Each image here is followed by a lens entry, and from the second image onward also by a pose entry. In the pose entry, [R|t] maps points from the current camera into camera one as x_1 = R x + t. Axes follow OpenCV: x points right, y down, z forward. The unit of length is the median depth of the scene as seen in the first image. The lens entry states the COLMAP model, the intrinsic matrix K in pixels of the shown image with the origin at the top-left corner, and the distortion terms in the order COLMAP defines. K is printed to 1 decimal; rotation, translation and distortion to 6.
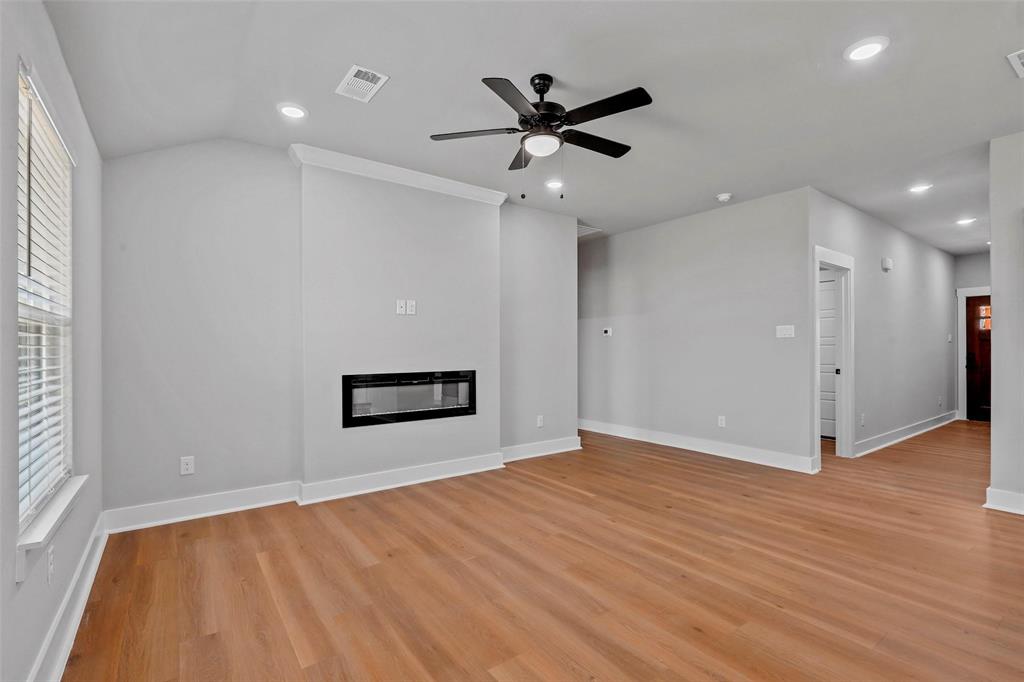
lens RADIAL K [[465.3, 0, 512.1], [0, 465.3, 346.8], [0, 0, 1]] dist [0.000687, -0.000197]
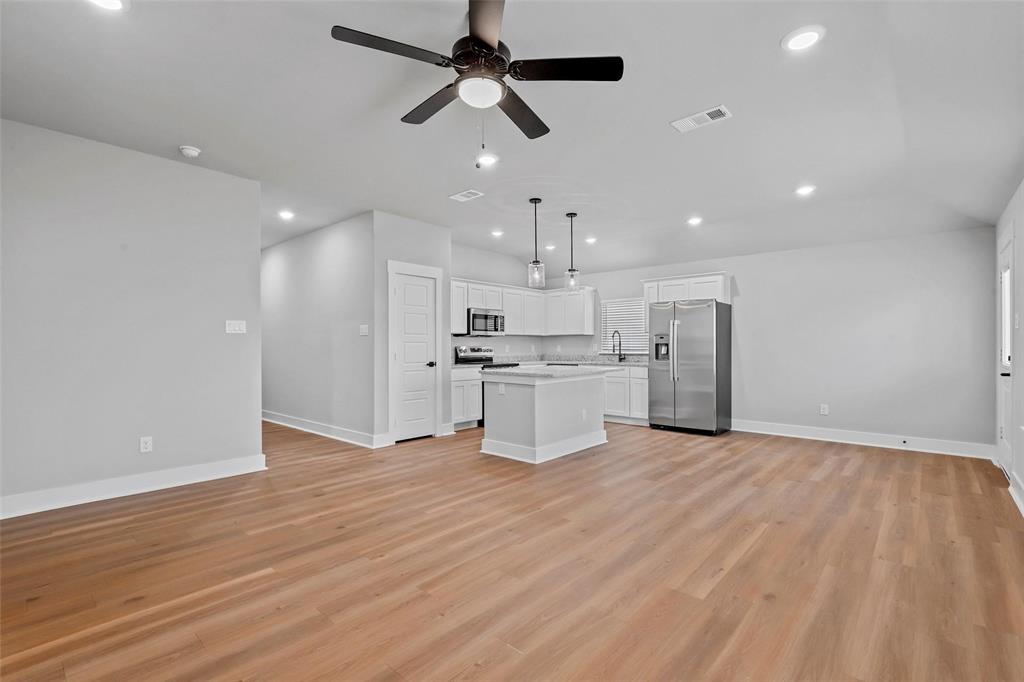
lens RADIAL K [[465.3, 0, 512.1], [0, 465.3, 346.8], [0, 0, 1]] dist [0.000687, -0.000197]
pose [[-0.208398, -0.001274, 0.978043, -0.542953], [-0.002256, 0.999997, 0.000821, 0.005973], [-0.978041, -0.002035, -0.208401, 0.817570]]
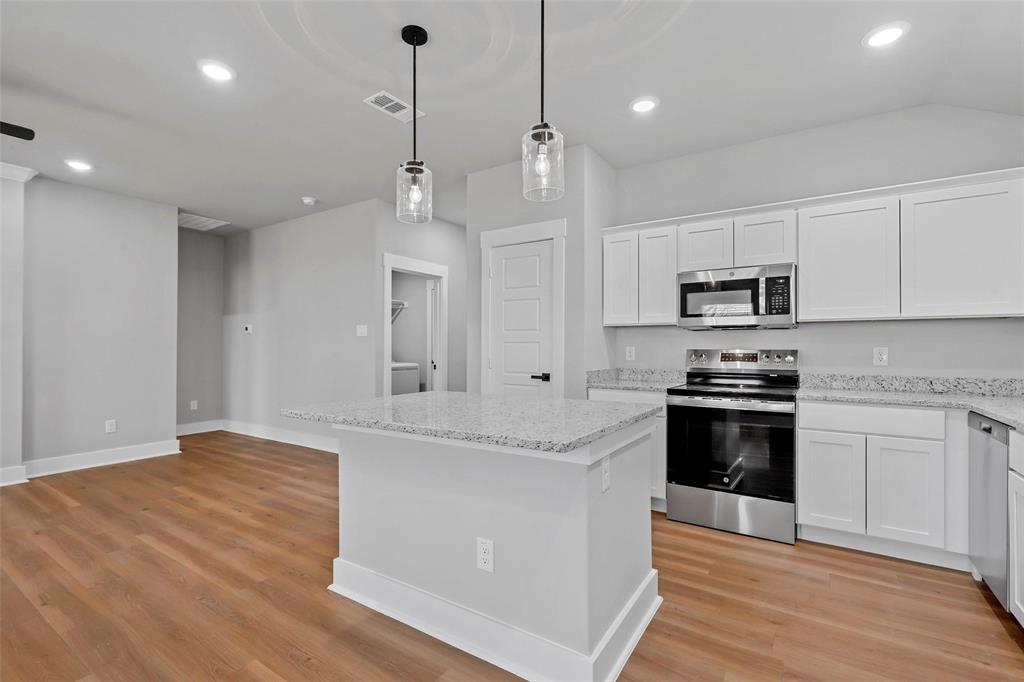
lens RADIAL K [[461.6, 0, 510.5], [0, 461.6, 344.4], [0, 0, 1]] dist [0.001483, 0.000332]
pose [[0.938414, 0.004445, 0.345484, 0.675452], [-0.003685, 0.999989, -0.002858, 0.000028], [-0.345493, 0.001409, 0.938420, -0.160103]]
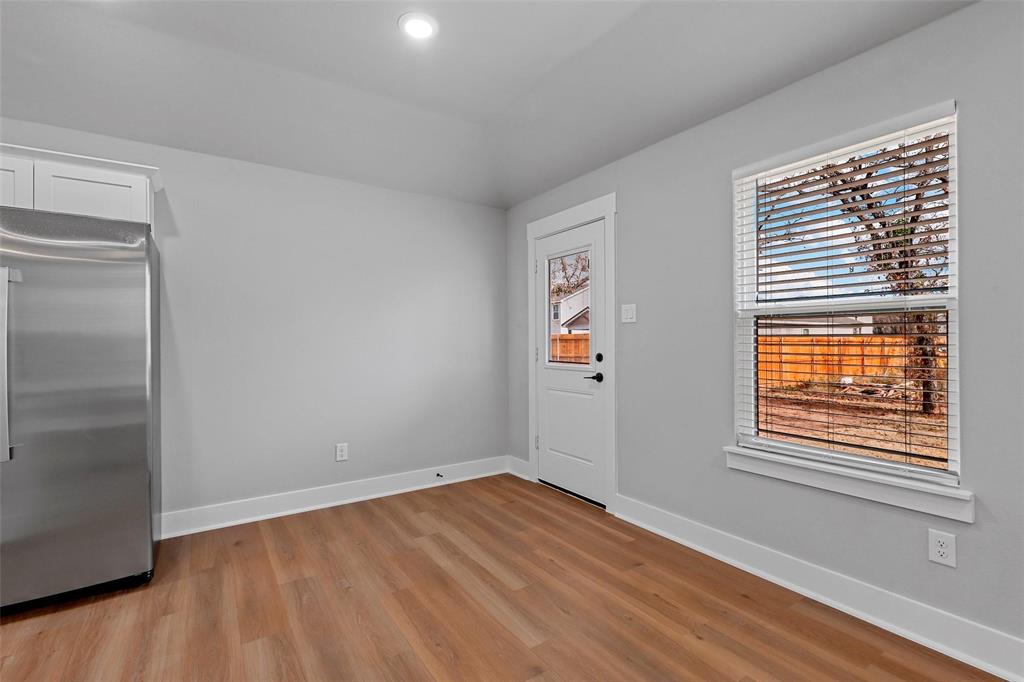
lens RADIAL K [[466.5, 0, 512.0], [0, 466.5, 341.0], [0, 0, 1]] dist [0.000690, 0.000248]
pose [[-0.999063, 0.009665, 0.042180, 0.377702], [0.009428, 0.999939, -0.005802, 0.001645], [-0.042233, -0.005398, -0.999093, 0.392855]]
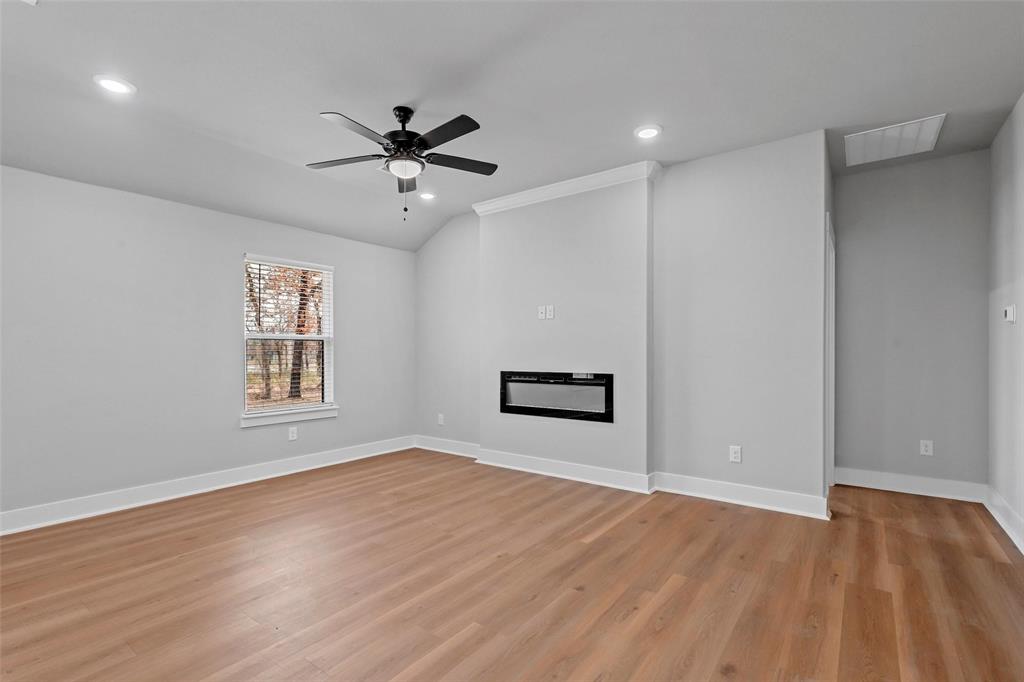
lens RADIAL K [[469.4, 0, 514.8], [0, 469.4, 352.2], [0, 0, 1]] dist [0.001464, 0.000037]
pose [[0.294287, 0.003425, -0.955711, 0.893484], [0.006644, 0.999962, 0.005629, 0.002304], [0.955694, -0.008006, 0.294254, 0.673879]]
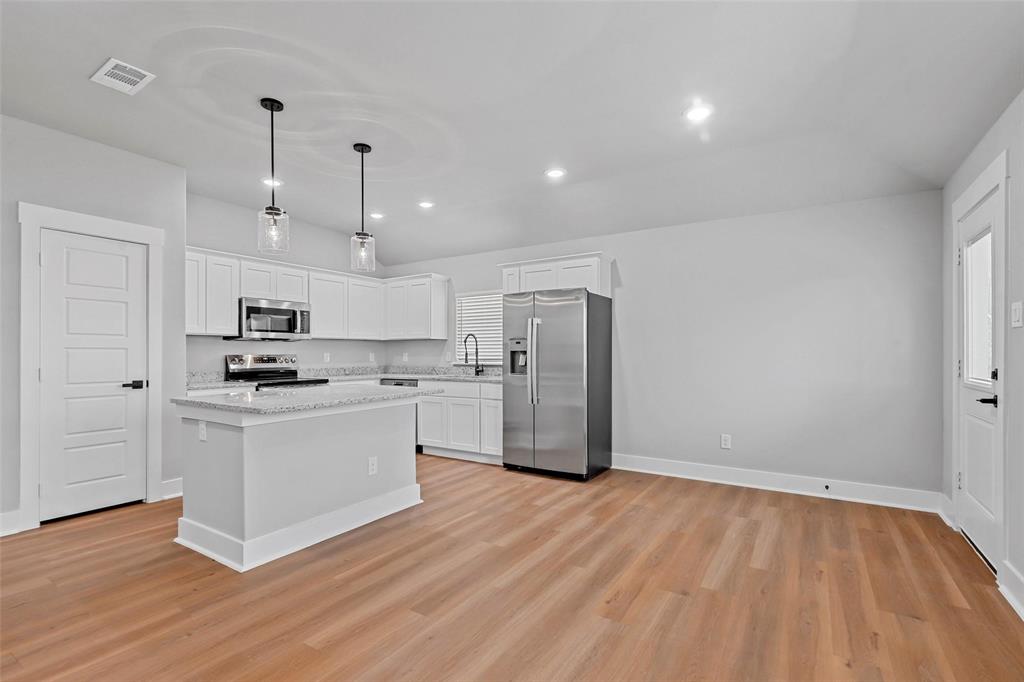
lens RADIAL K [[469.4, 0, 514.8], [0, 469.4, 352.2], [0, 0, 1]] dist [0.001464, 0.000037]
pose [[-0.365050, 0.002052, 0.930986, -0.121773], [-0.002676, 0.999991, -0.003253, 0.001353], [-0.930984, -0.003679, -0.365041, 0.376372]]
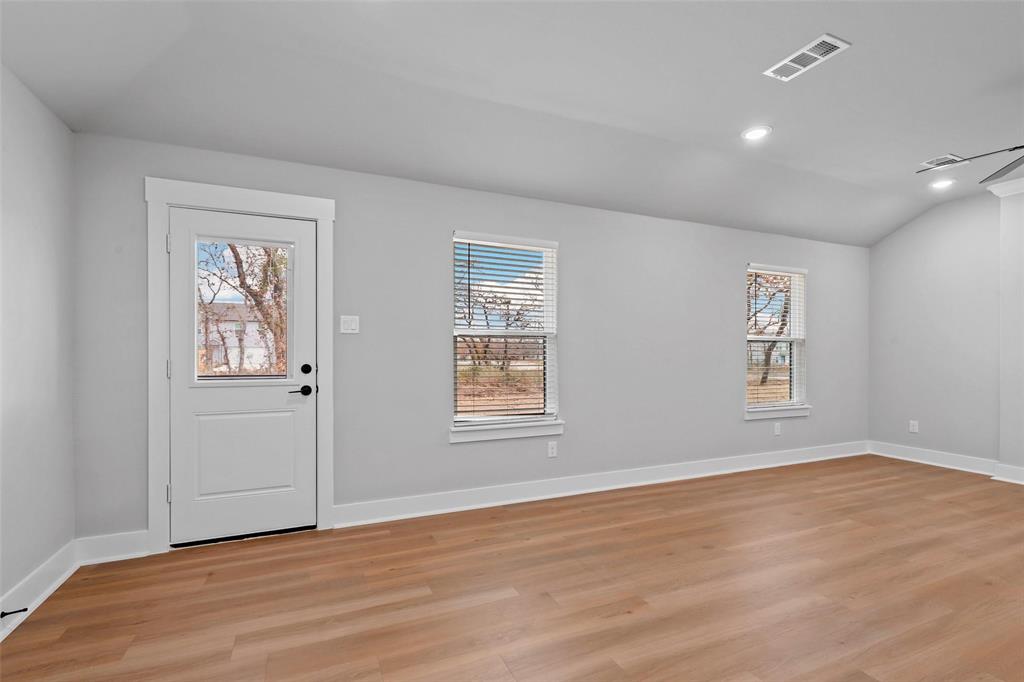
lens RADIAL K [[469.4, 0, 514.8], [0, 469.4, 352.2], [0, 0, 1]] dist [0.001464, 0.000037]
pose [[-0.210606, 0.001994, -0.977569, 0.984098], [0.003281, 0.999994, 0.001333, 0.000327], [0.977566, -0.002927, -0.210611, 0.029657]]
